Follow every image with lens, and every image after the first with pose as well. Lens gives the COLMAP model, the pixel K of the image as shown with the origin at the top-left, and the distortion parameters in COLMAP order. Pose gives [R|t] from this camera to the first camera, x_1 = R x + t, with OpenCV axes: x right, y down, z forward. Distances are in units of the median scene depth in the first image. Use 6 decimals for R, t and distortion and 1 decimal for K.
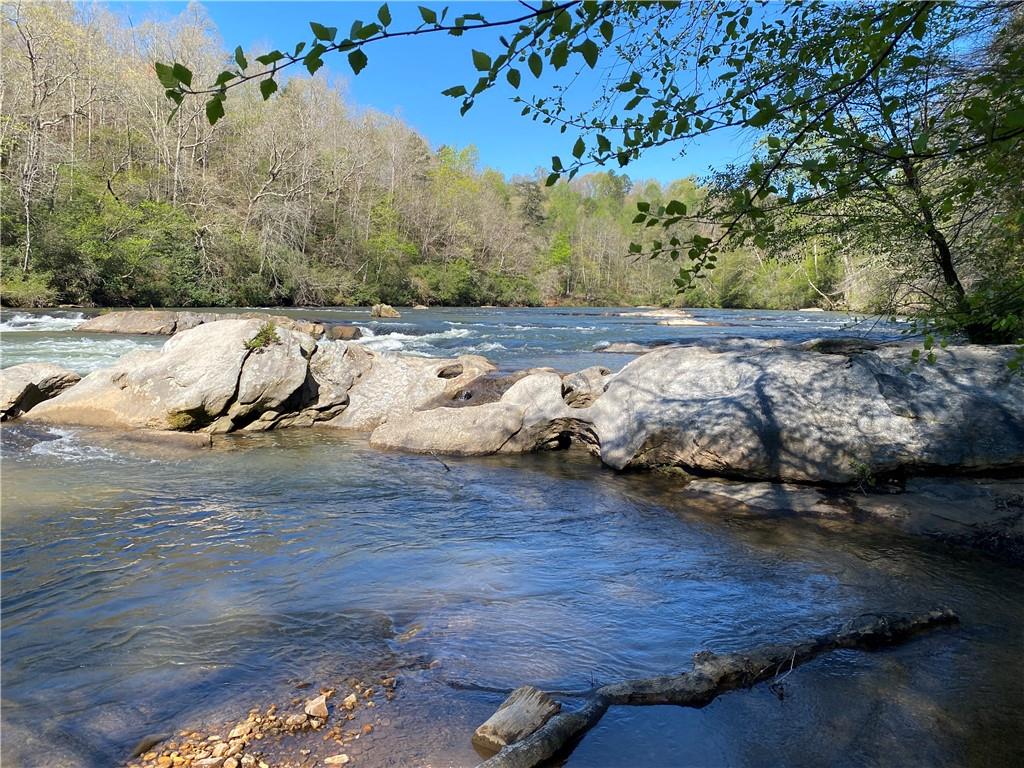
lens RADIAL K [[775.0, 0, 510.0], [0, 775.0, 383.9], [0, 0, 1]] dist [0.046028, -0.048206]
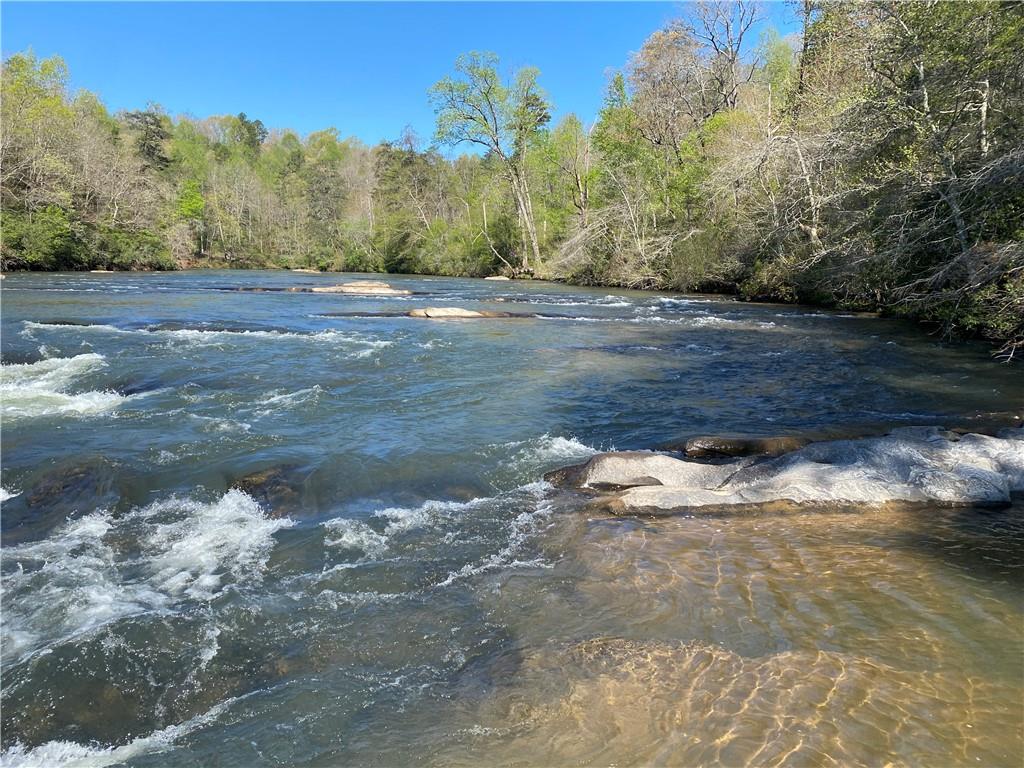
lens RADIAL K [[775.0, 0, 516.0], [0, 775.0, 394.1], [0, 0, 1]] dist [0.046028, -0.048206]
pose [[0.896539, -0.068152, 0.437691, -0.009115], [0.040114, 0.996525, 0.073001, -0.023514], [-0.441145, -0.047891, 0.896157, 0.153209]]
